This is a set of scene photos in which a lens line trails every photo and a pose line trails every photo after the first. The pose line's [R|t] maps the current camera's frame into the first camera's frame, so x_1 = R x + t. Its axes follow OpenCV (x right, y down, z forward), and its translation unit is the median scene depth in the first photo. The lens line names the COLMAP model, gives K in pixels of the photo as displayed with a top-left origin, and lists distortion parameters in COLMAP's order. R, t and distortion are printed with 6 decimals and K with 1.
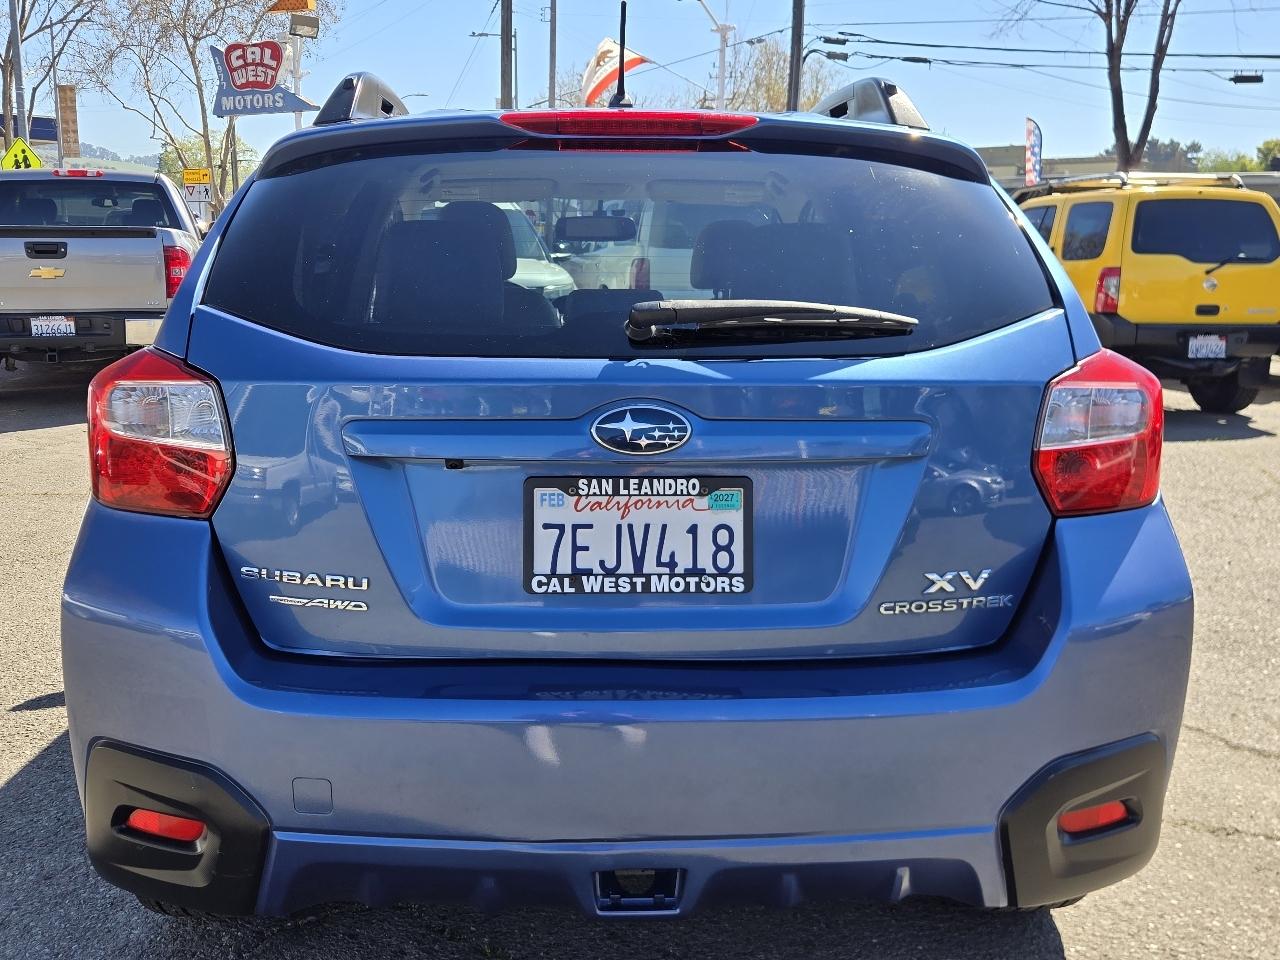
lens RADIAL K [[1174.7, 0, 638.6], [0, 1174.7, 462.6], [0, 0, 1]] dist [0.057562, -0.004016]
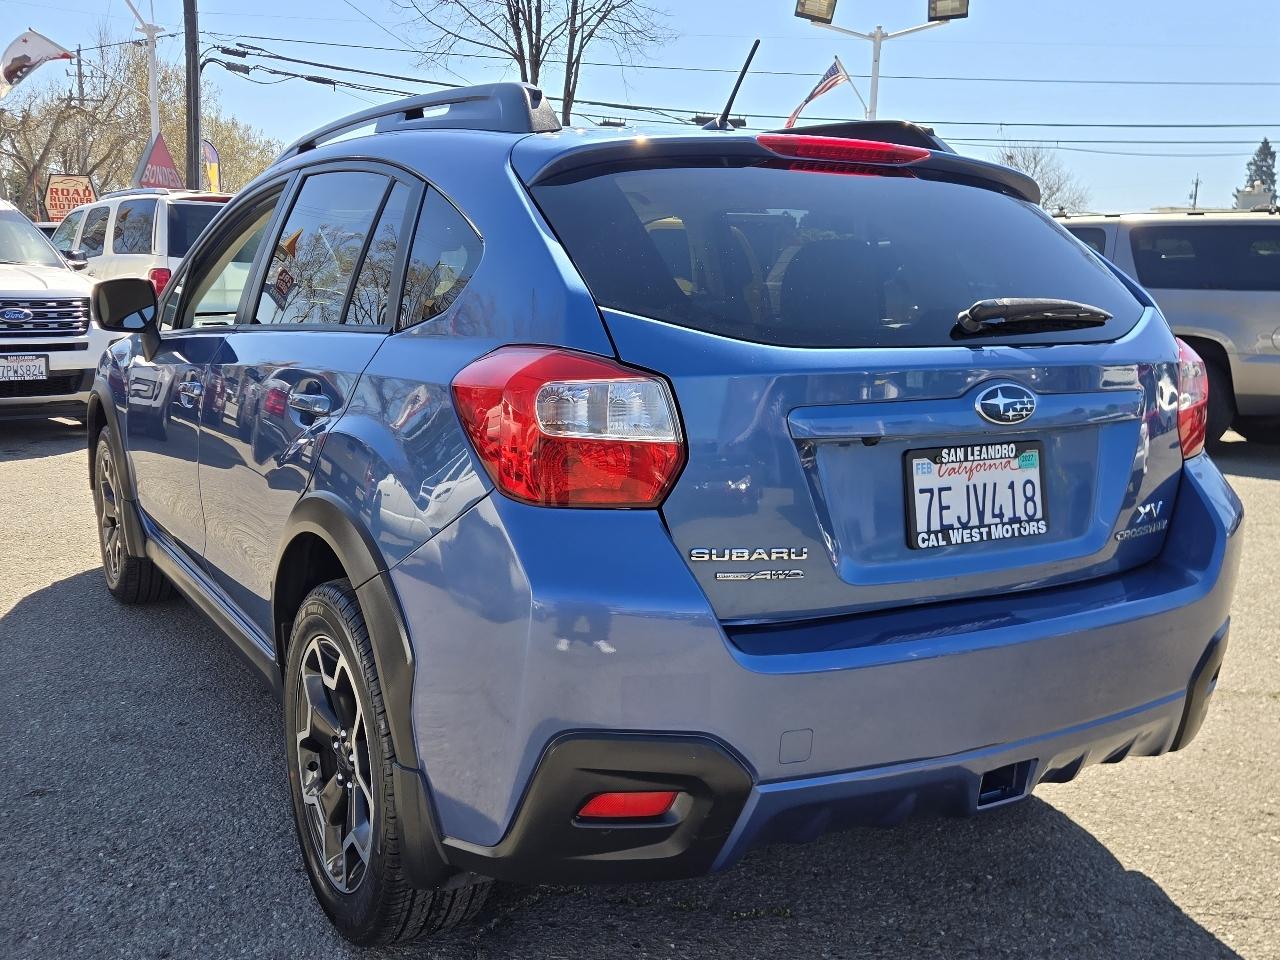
lens RADIAL K [[1173.6, 0, 599.8], [0, 1173.6, 476.0], [0, 0, 1]] dist [0.012602, -0.002929]
pose [[0.893188, -0.064379, 0.445051, -0.885035], [0.065303, 0.997777, 0.013274, 0.002700], [-0.444916, 0.017207, 0.895407, 0.093364]]
